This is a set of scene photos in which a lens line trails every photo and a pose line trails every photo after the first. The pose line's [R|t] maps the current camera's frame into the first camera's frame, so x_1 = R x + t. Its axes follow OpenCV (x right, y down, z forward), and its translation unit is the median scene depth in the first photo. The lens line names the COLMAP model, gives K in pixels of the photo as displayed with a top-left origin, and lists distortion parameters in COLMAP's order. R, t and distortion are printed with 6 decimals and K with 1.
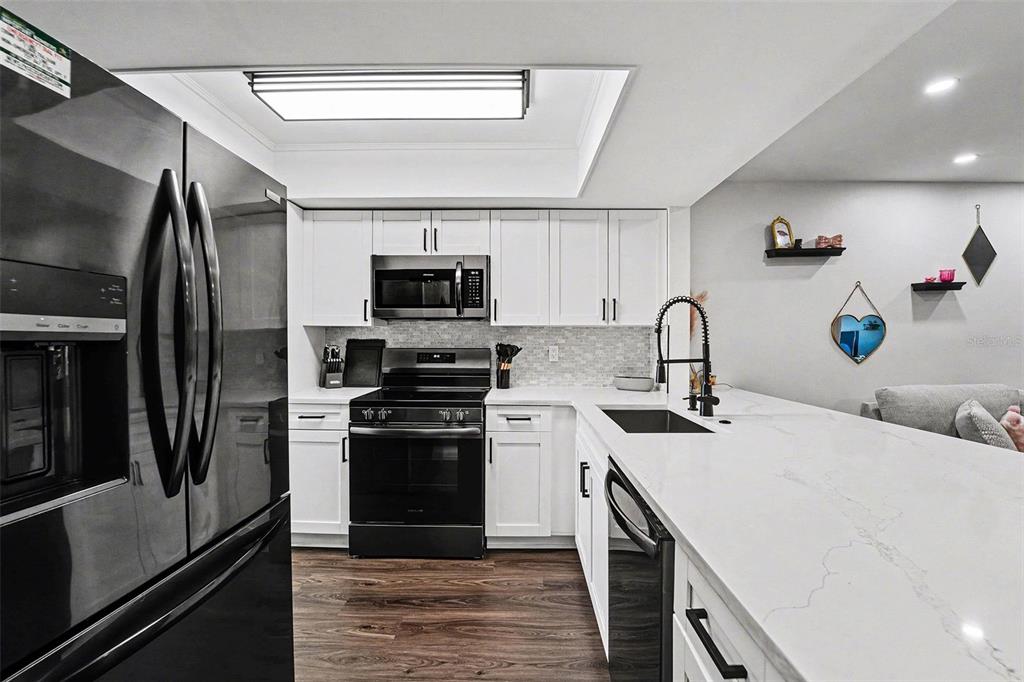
lens RADIAL K [[428.8, 0, 513.7], [0, 428.8, 334.9], [0, 0, 1]] dist [-0.003825, -0.000041]
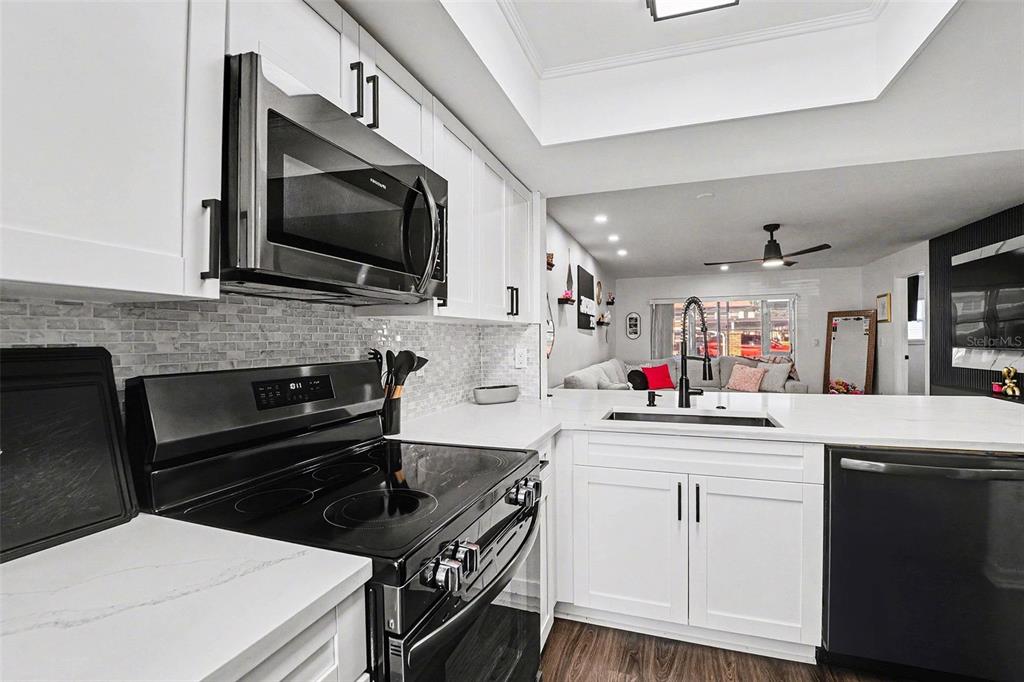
lens RADIAL K [[468.2, 0, 514.7], [0, 468.2, 340.0], [0, 0, 1]] dist [0.001037, 0.000066]
pose [[0.313421, -0.004384, 0.949604, -0.545940], [0.015468, 0.999880, -0.000490, 0.010723], [-0.949488, 0.014842, 0.313452, 0.679146]]
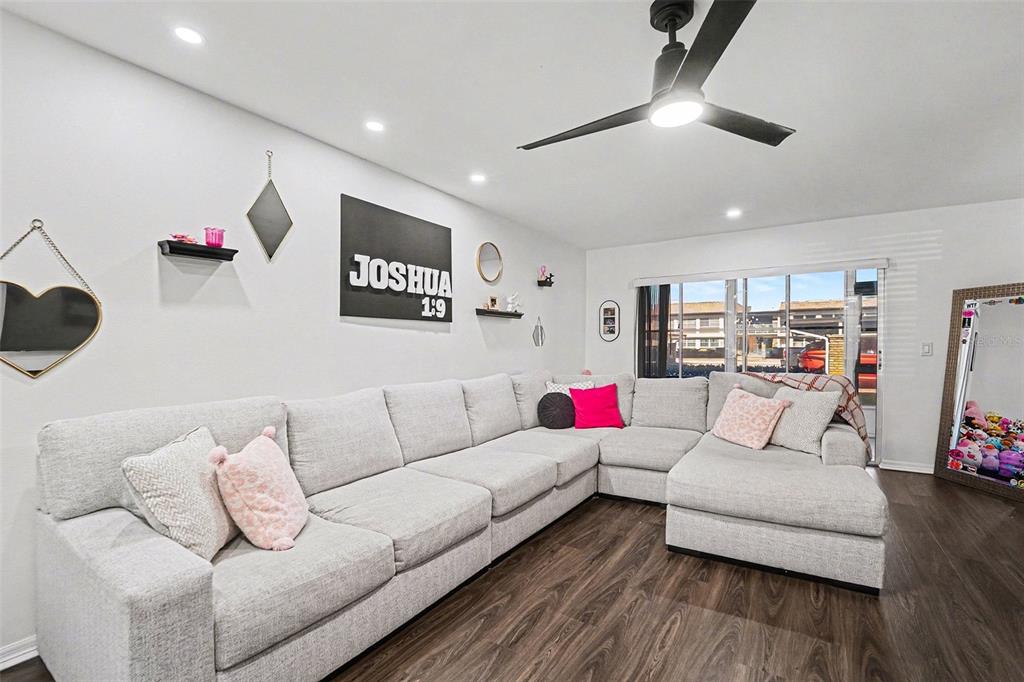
lens RADIAL K [[463.4, 0, 511.4], [0, 463.4, 348.5], [0, 0, 1]] dist [-0.000510, -0.000190]
pose [[0.520744, -0.010338, 0.853650, 0.636506], [0.007472, 0.999944, 0.007552, 0.027826], [-0.853680, 0.002446, 0.520792, 0.245715]]
